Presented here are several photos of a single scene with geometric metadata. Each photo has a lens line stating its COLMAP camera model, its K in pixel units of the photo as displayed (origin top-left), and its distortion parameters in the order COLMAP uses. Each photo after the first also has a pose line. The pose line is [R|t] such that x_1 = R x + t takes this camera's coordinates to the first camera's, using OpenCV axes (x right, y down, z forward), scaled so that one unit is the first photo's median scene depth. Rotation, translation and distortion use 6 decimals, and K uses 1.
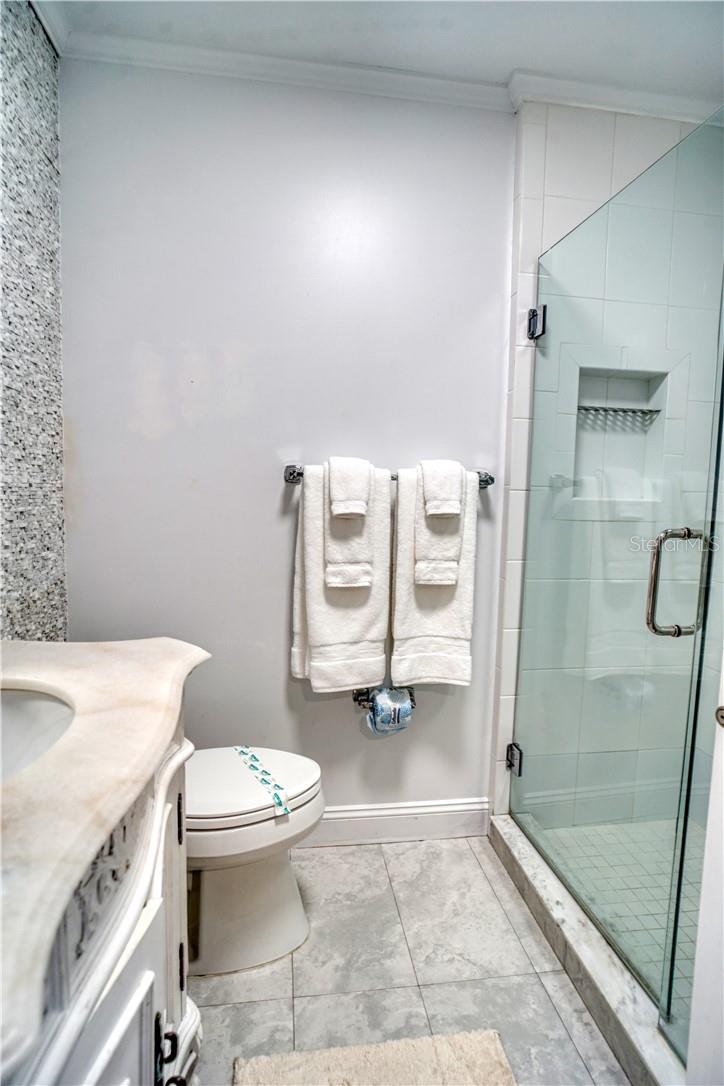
lens RADIAL K [[561.9, 0, 357.8], [0, 561.9, 543.3], [0, 0, 1]] dist [-0.053189, 0.026083]
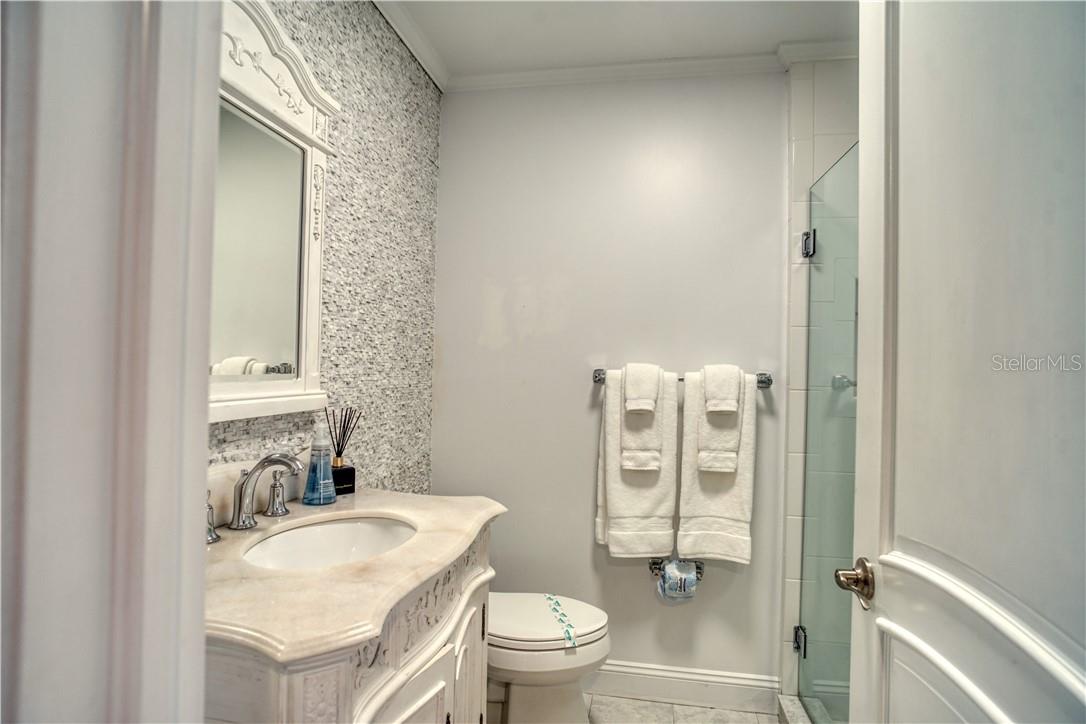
lens RADIAL K [[561.9, 0, 543.3], [0, 561.9, 364.3], [0, 0, 1]] dist [-0.053189, 0.026083]
pose [[0.949825, -0.005325, -0.312737, 0.161583], [-0.028379, 0.994264, -0.103120, -0.017775], [0.311492, 0.106821, 0.944226, -0.227517]]
